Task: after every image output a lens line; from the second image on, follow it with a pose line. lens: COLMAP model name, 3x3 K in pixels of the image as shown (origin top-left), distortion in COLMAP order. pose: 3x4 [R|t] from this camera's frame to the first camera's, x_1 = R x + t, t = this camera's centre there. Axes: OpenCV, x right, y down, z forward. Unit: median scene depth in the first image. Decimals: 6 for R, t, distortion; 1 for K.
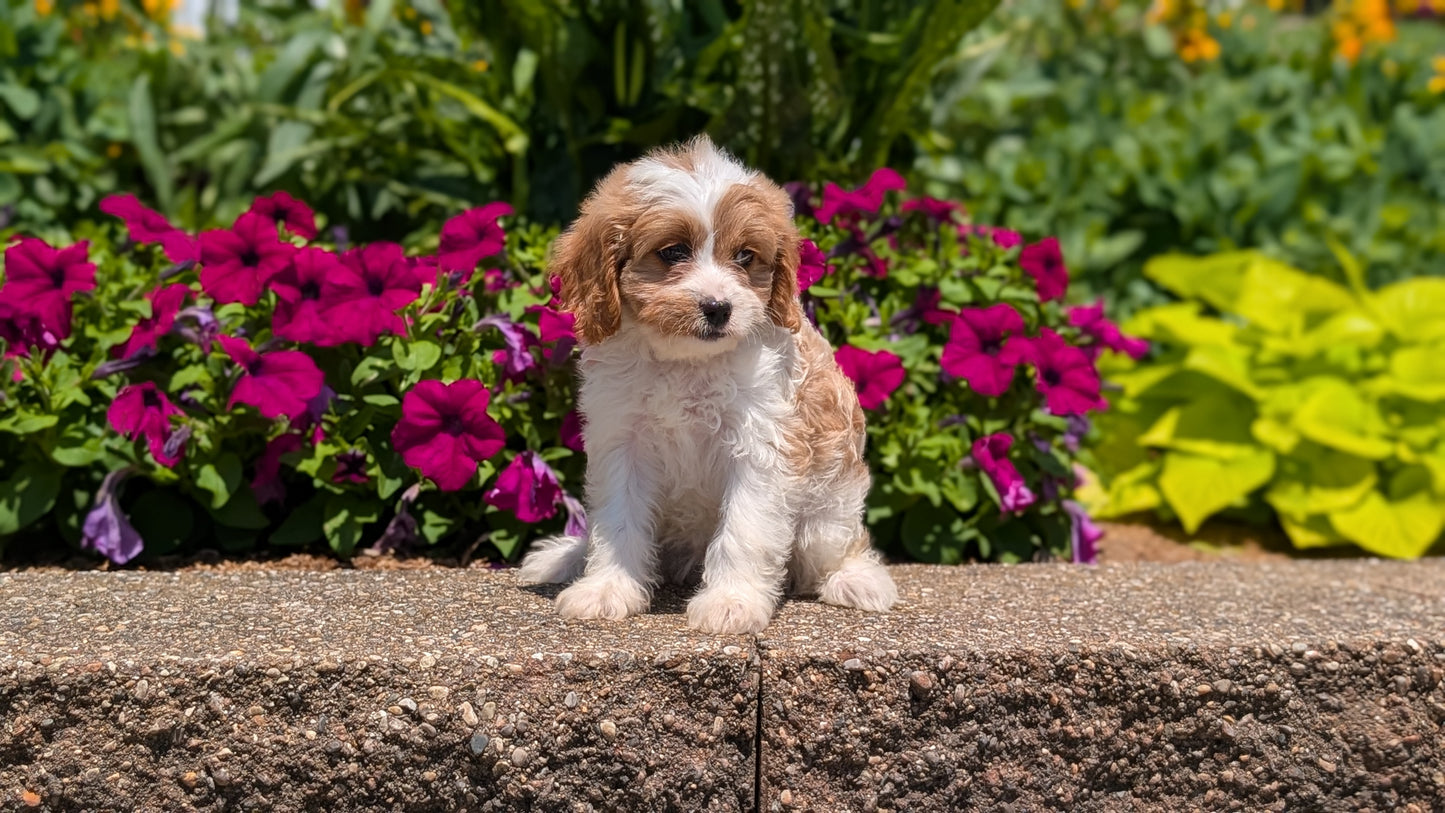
lens RADIAL K [[2158.6, 0, 712.1], [0, 2158.6, 406.6], [0, 0, 1]] dist [0.061776, 0.000000]
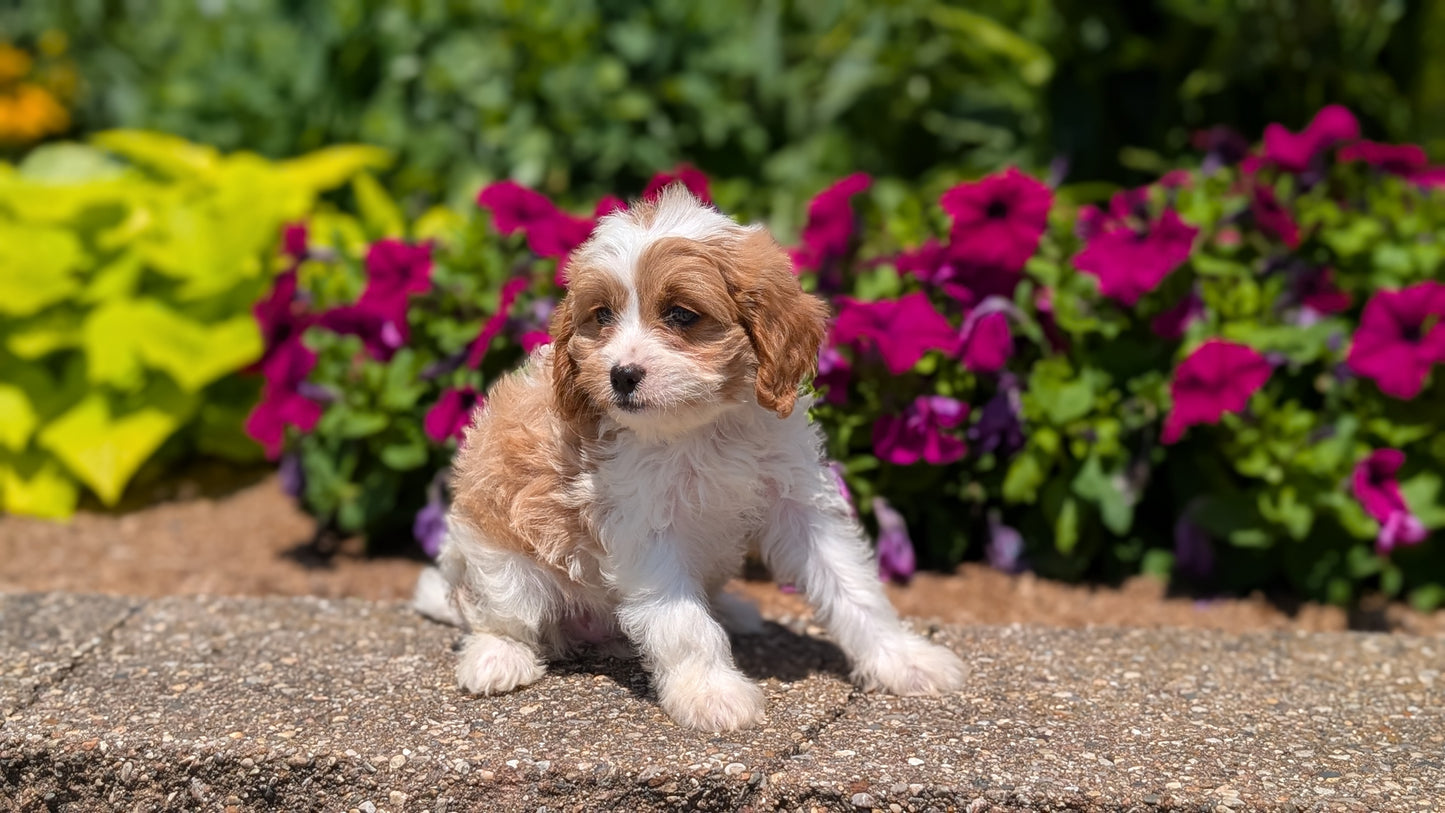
lens RADIAL K [[2158.6, 0, 723.1], [0, 2158.6, 405.5], [0, 0, 1]] dist [0.061776, 0.000000]
pose [[0.892320, 0.018406, -0.451029, 0.410740], [0.016753, 0.997130, 0.073835, -0.101963], [0.451093, -0.073440, 0.889450, 0.239559]]
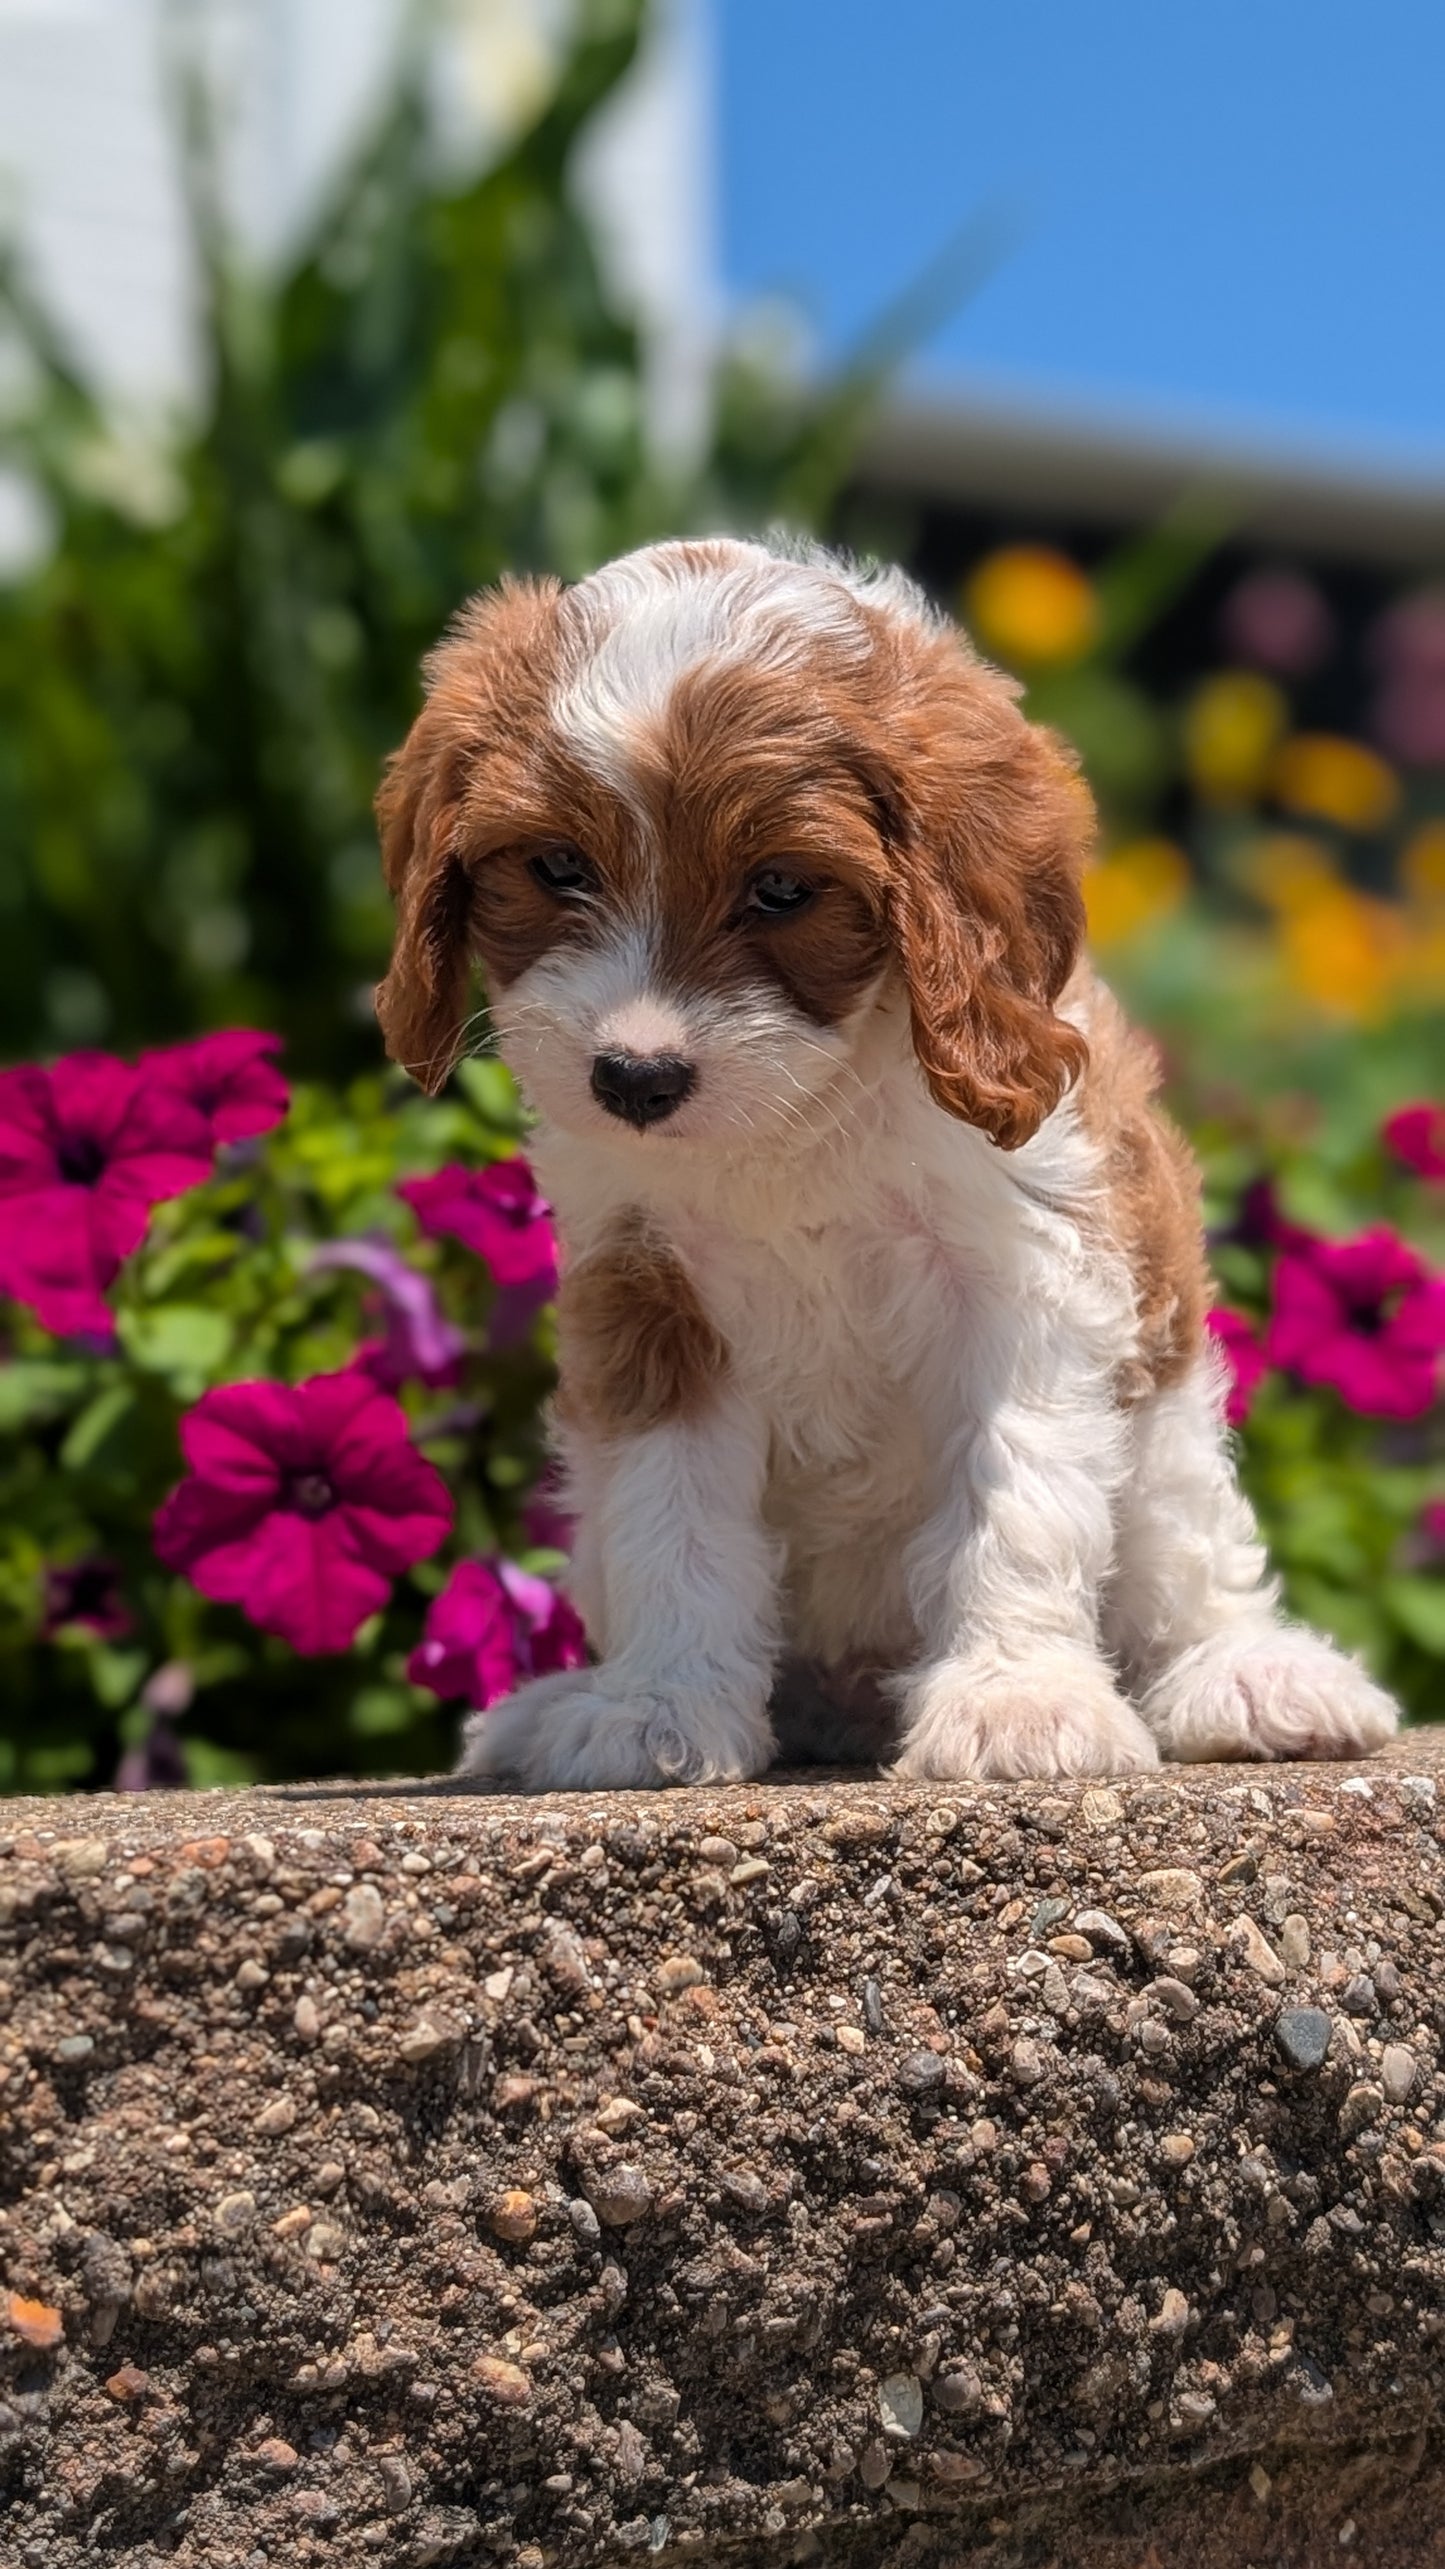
lens RADIAL K [[3692.8, 0, 703.5], [0, 3692.8, 1340.9], [0, 0, 1]] dist [0.119528, 0.000000]
pose [[0.957320, -0.031121, 0.287350, -0.349488], [0.076799, 0.985837, -0.149090, 0.126652], [-0.278641, 0.164795, 0.946151, 0.462410]]
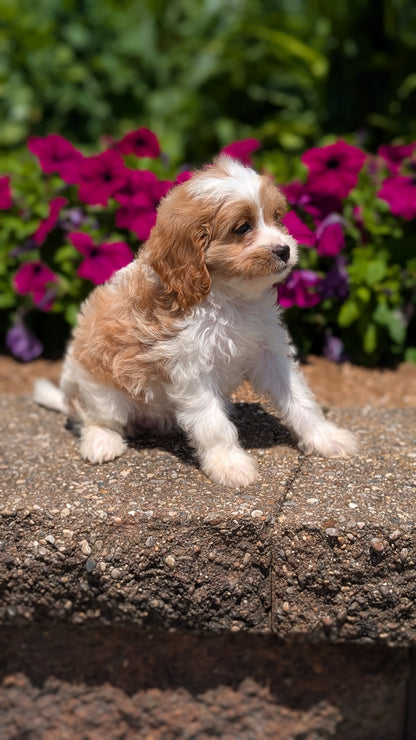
lens RADIAL K [[1092.6, 0, 207.1], [0, 1092.6, 374.5], [0, 0, 1]] dist [0.027174, 0.000000]
pose [[0.944314, 0.071139, -0.321265, 0.233157], [0.006300, 0.972262, 0.233811, -0.180688], [0.328986, -0.222815, 0.917672, 0.284047]]
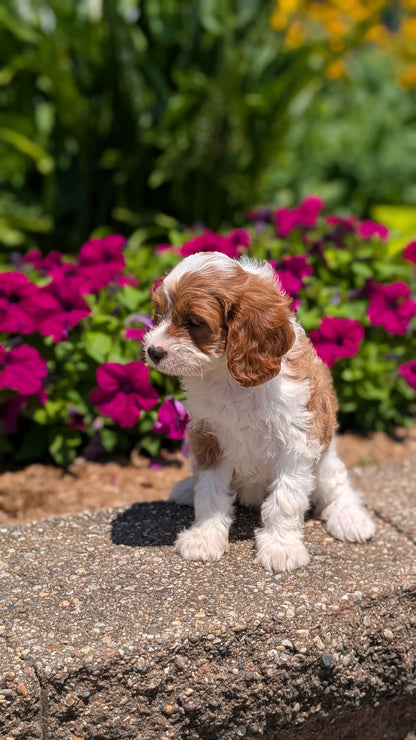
lens RADIAL K [[1092.6, 0, 210.5], [0, 1092.6, 373.2], [0, 0, 1]] dist [0.027174, 0.000000]
pose [[0.966707, -0.075098, 0.244617, -0.377294], [0.033686, 0.984994, 0.169271, -0.202848], [-0.253658, -0.155395, 0.954730, 0.248649]]
